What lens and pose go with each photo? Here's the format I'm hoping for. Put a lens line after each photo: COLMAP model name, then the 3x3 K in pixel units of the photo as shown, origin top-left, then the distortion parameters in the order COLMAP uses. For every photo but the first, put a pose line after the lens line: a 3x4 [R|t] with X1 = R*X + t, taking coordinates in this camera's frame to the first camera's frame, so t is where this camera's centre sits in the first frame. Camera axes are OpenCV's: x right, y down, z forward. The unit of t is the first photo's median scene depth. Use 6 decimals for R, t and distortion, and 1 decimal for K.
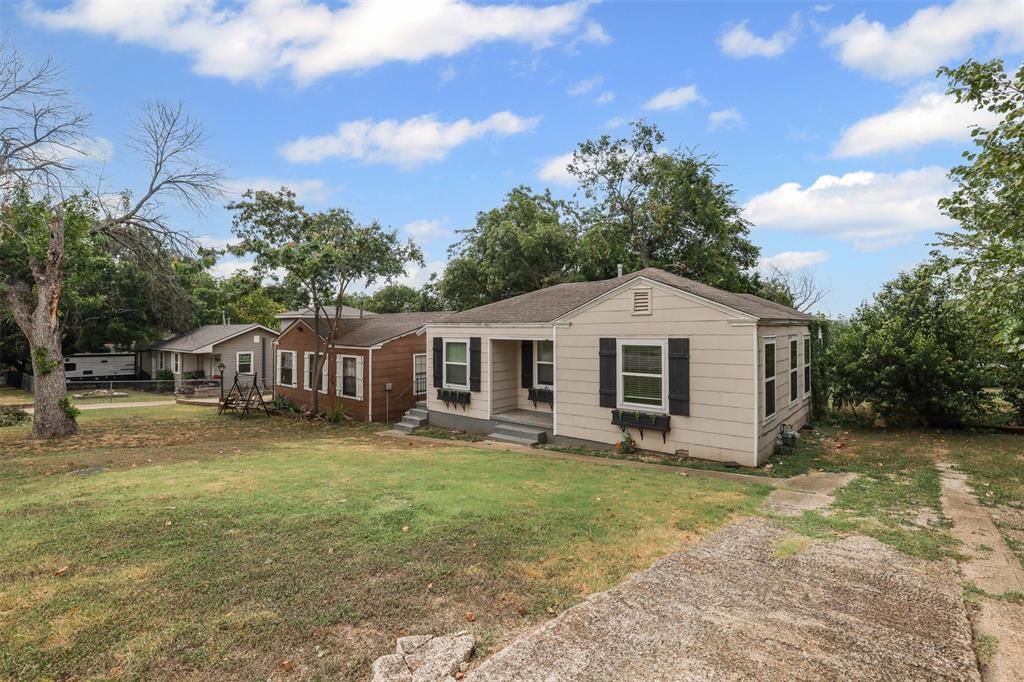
lens RADIAL K [[467.7, 0, 542.6], [0, 467.7, 326.8], [0, 0, 1]] dist [-0.028296, 0.004666]
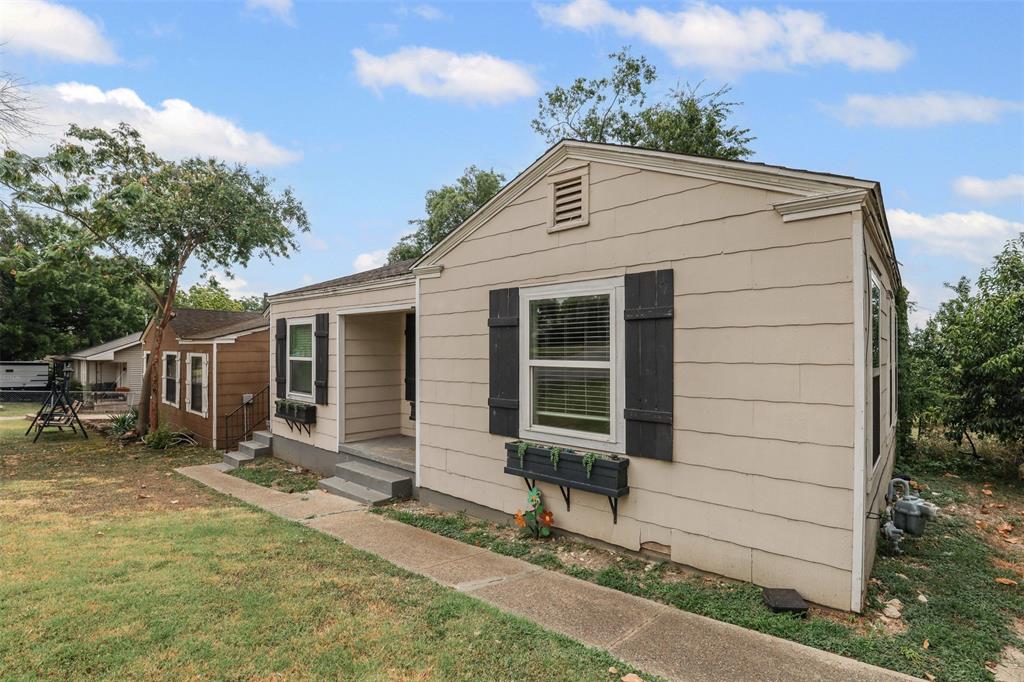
lens RADIAL K [[467.7, 0, 524.0], [0, 467.7, 346.5], [0, 0, 1]] dist [-0.028296, 0.004666]
pose [[0.998938, 0.007538, -0.045453, 0.145119], [-0.007943, 0.999930, -0.008732, 0.068839], [0.045384, 0.009084, 0.998928, 0.420984]]
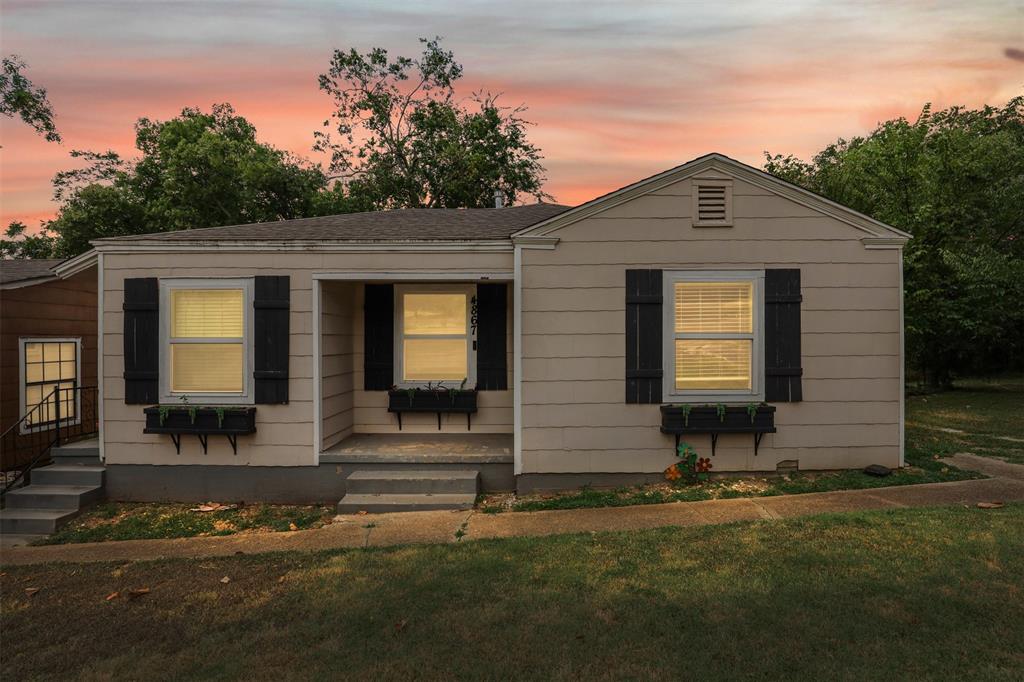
lens RADIAL K [[467.7, 0, 522.0], [0, 467.7, 337.2], [0, 0, 1]] dist [-0.028296, 0.004666]
pose [[0.791807, 0.007598, 0.610724, -0.226511], [-0.001135, 0.999939, -0.010969, 0.083917], [-0.610770, 0.007992, 0.791768, 0.535973]]
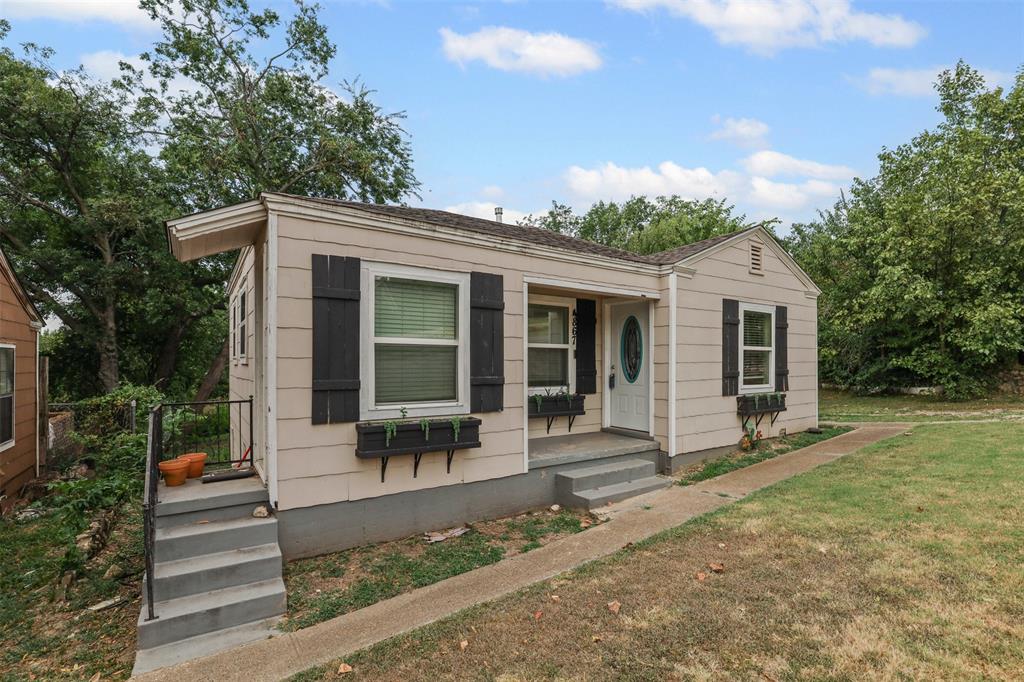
lens RADIAL K [[467.7, 0, 524.3], [0, 467.7, 359.6], [0, 0, 1]] dist [-0.028296, 0.004666]
pose [[0.308915, 0.010455, 0.951032, -0.516036], [-0.003734, 0.999945, -0.009780, 0.100048], [-0.951082, -0.000530, 0.308937, 0.863441]]
